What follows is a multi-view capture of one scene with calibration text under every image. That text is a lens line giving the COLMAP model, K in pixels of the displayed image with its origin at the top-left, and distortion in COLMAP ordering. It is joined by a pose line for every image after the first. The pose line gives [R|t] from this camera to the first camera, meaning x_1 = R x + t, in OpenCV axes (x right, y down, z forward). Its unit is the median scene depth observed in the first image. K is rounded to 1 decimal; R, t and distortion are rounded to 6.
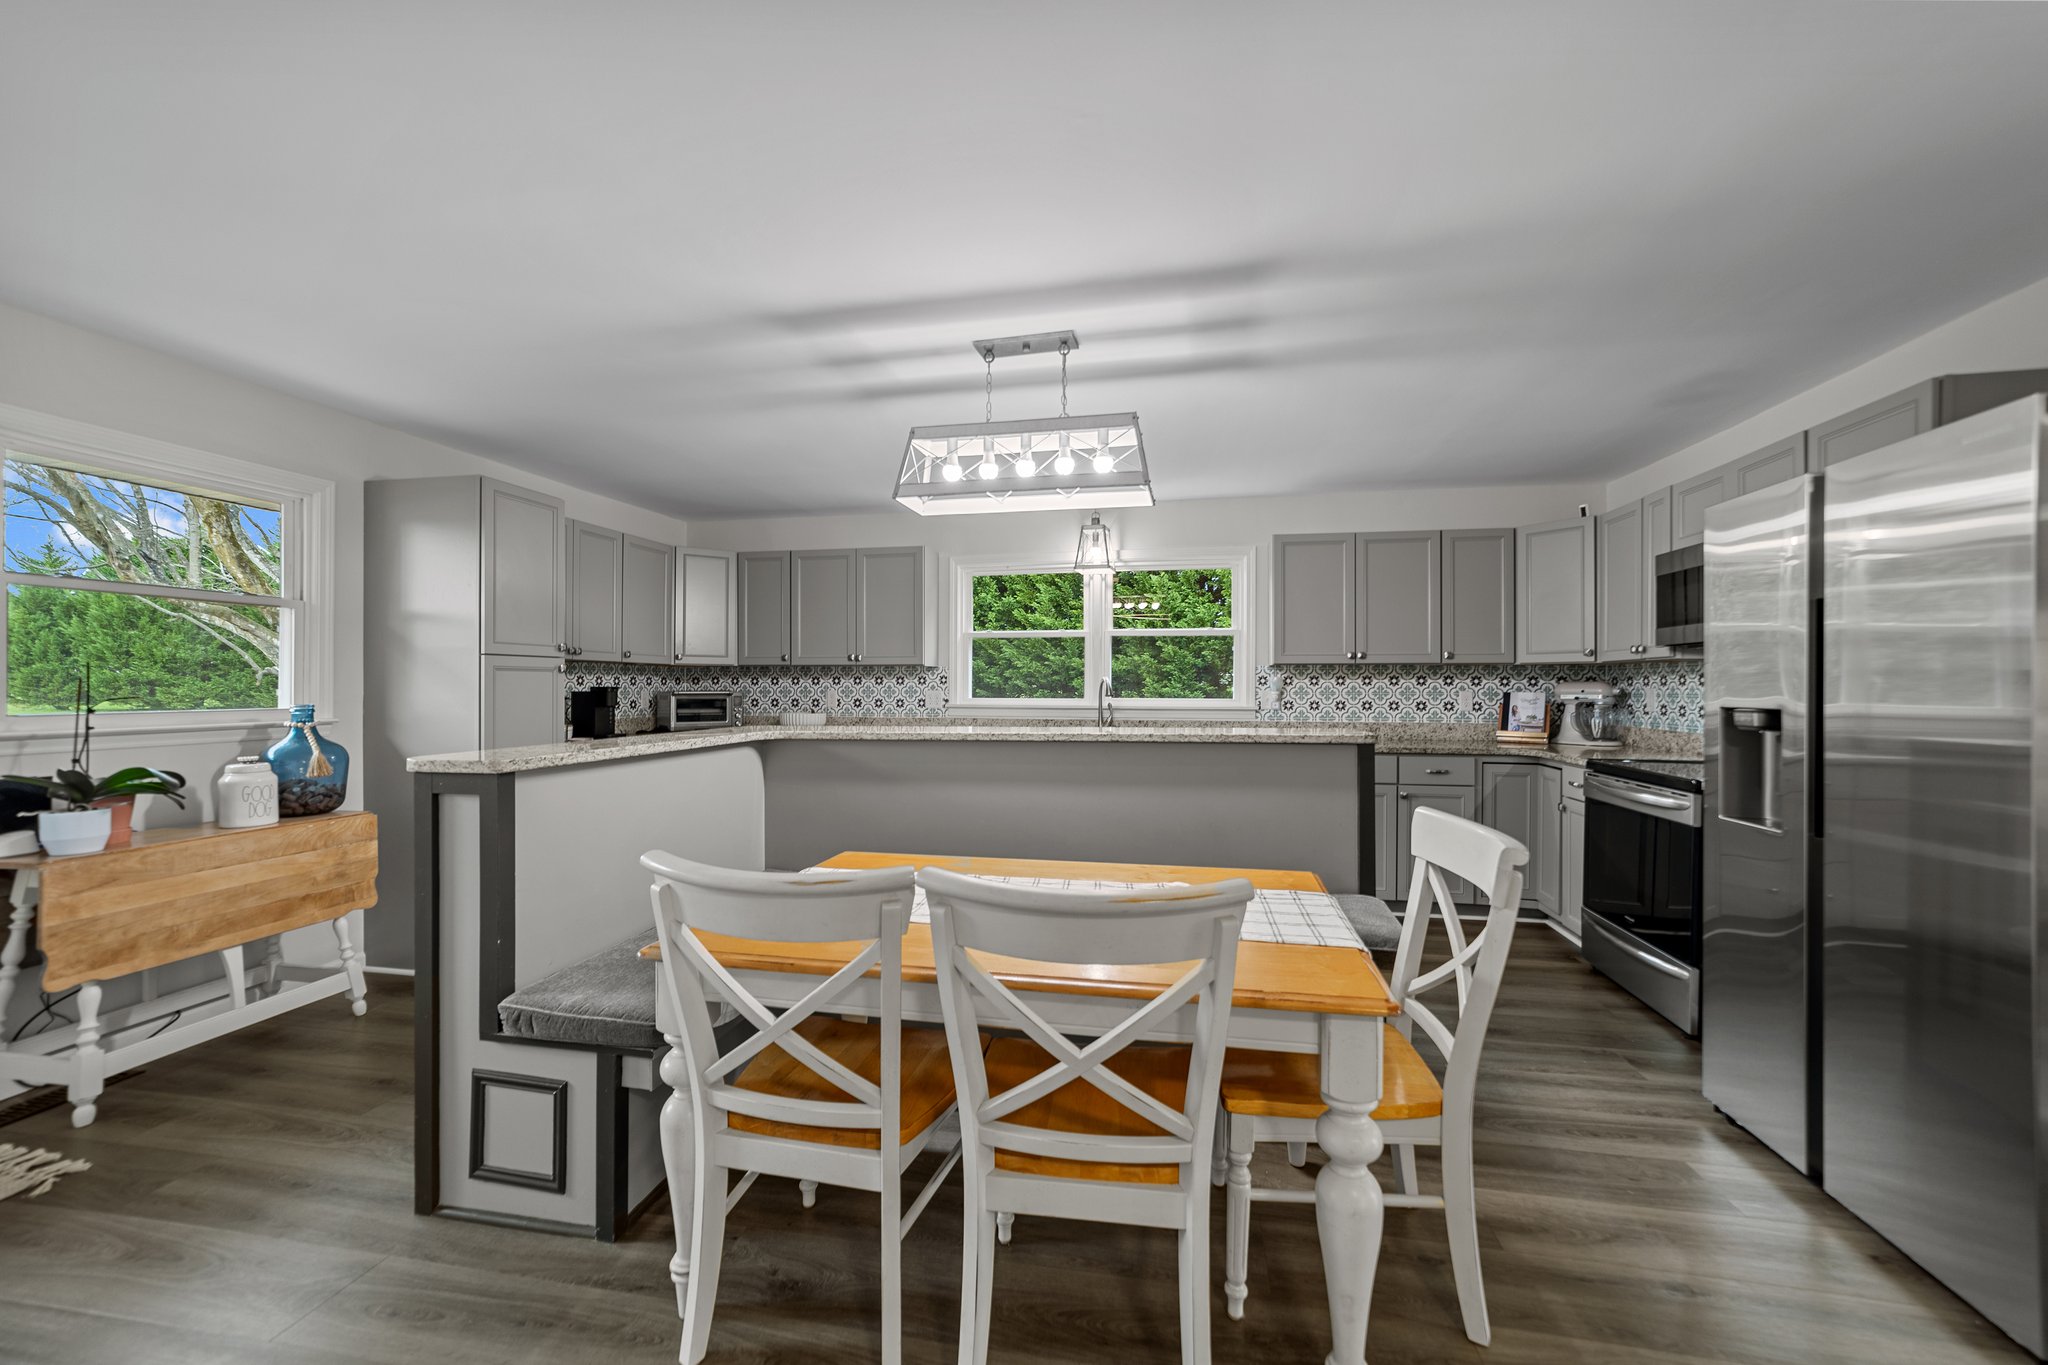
lens RADIAL K [[788.0, 0, 1023.7], [0, 788.0, 682.7], [0, 0, 1]] dist [-0.015454, 0.006472]
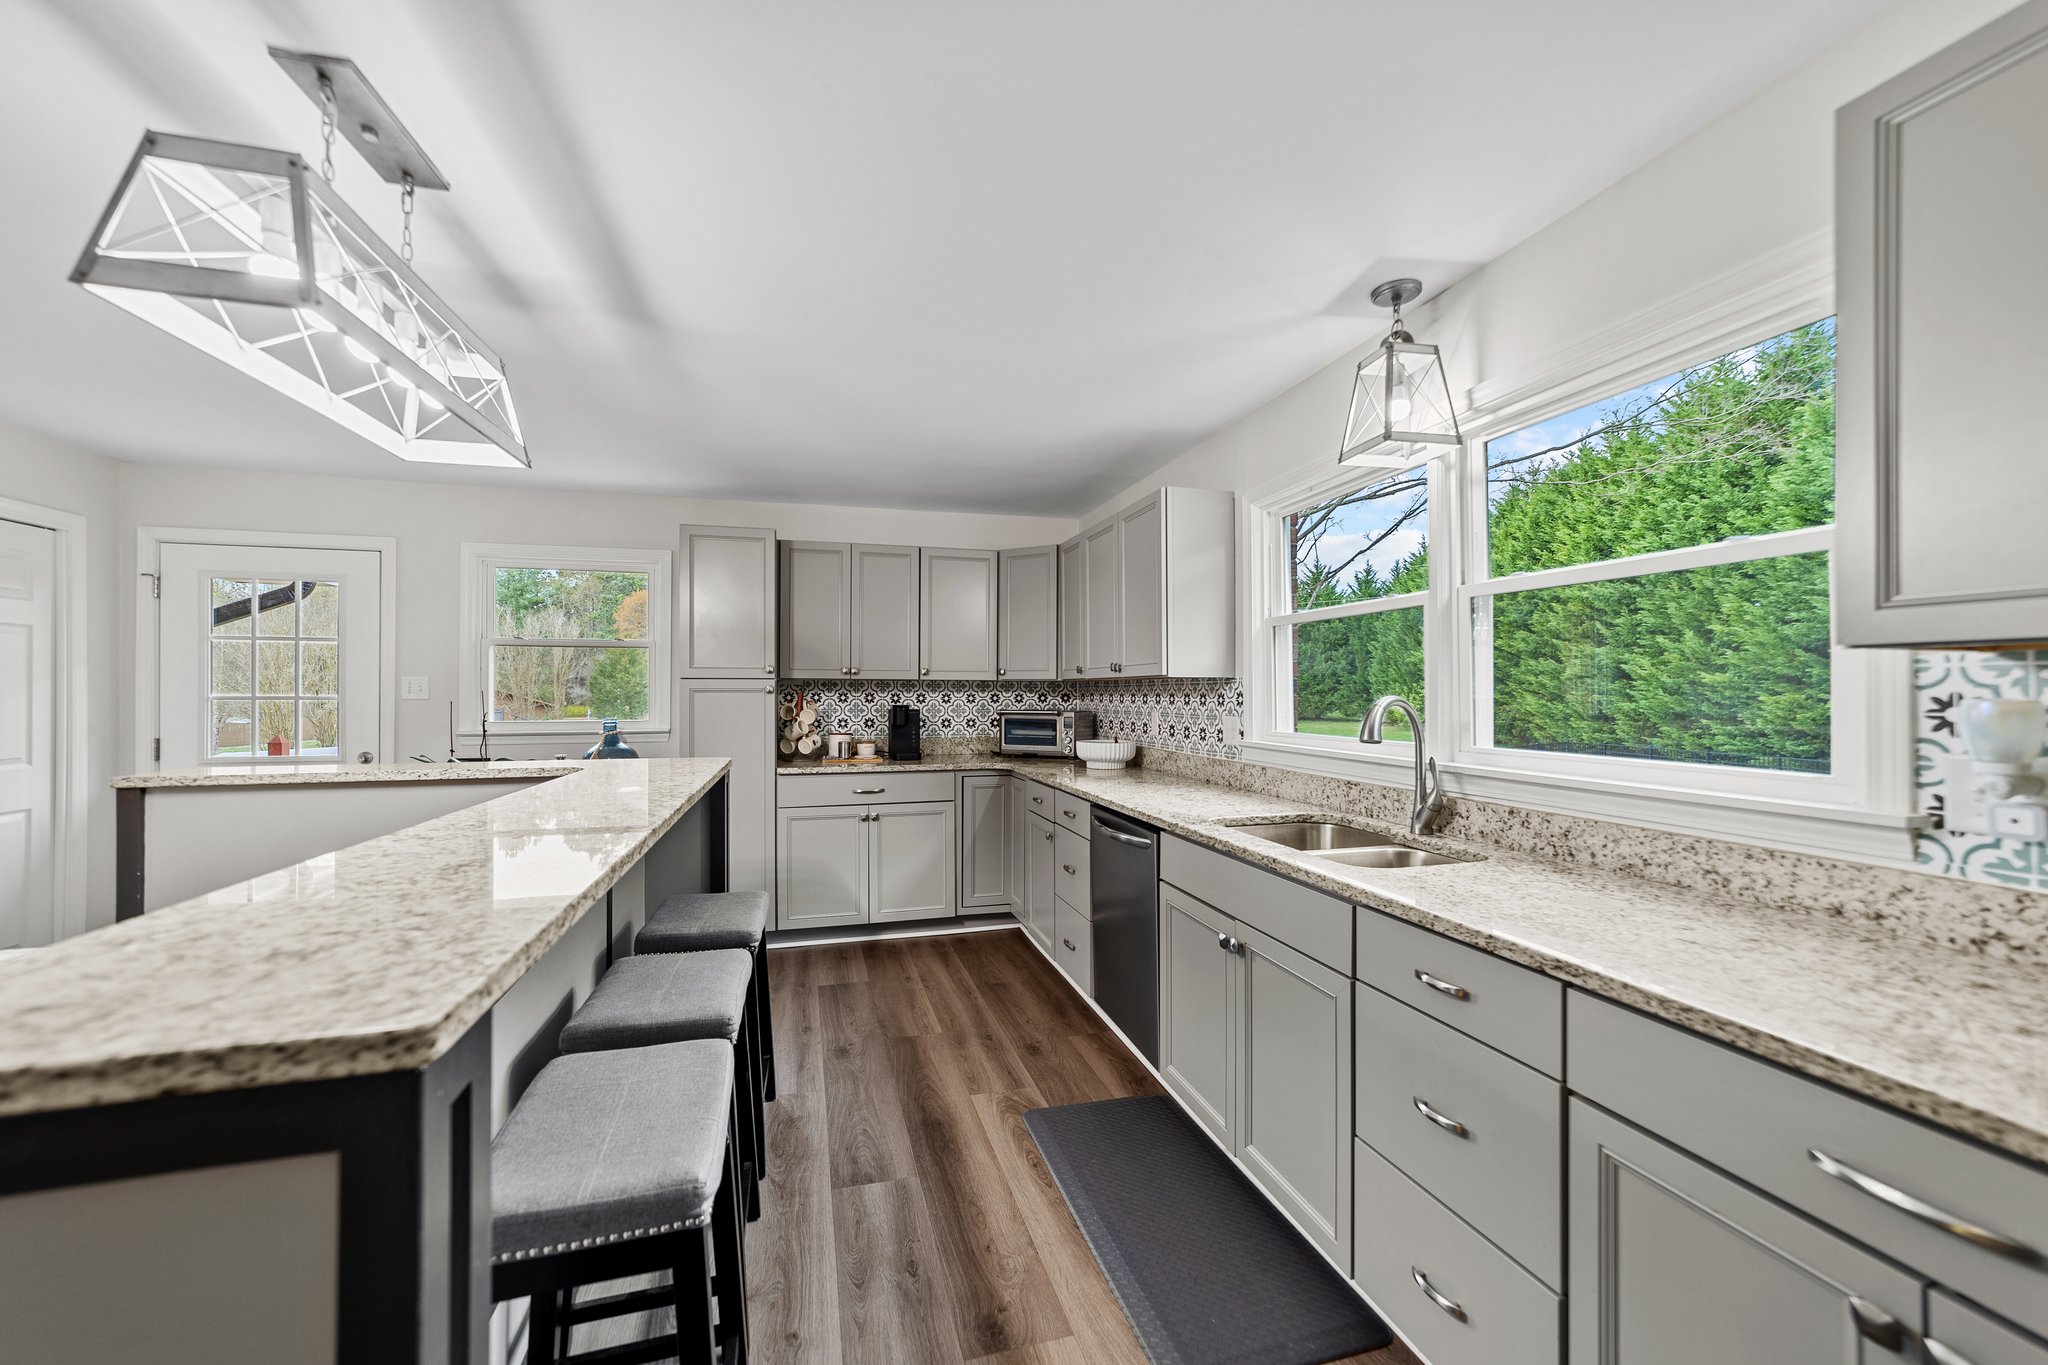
lens RADIAL K [[788.0, 0, 1024.7], [0, 788.0, 688.6], [0, 0, 1]] dist [-0.015454, 0.006472]
pose [[0.453232, -0.005058, -0.891378, 0.541121], [0.003000, 0.999987, -0.004149, -0.014085], [0.891387, -0.000793, 0.453242, 0.869898]]
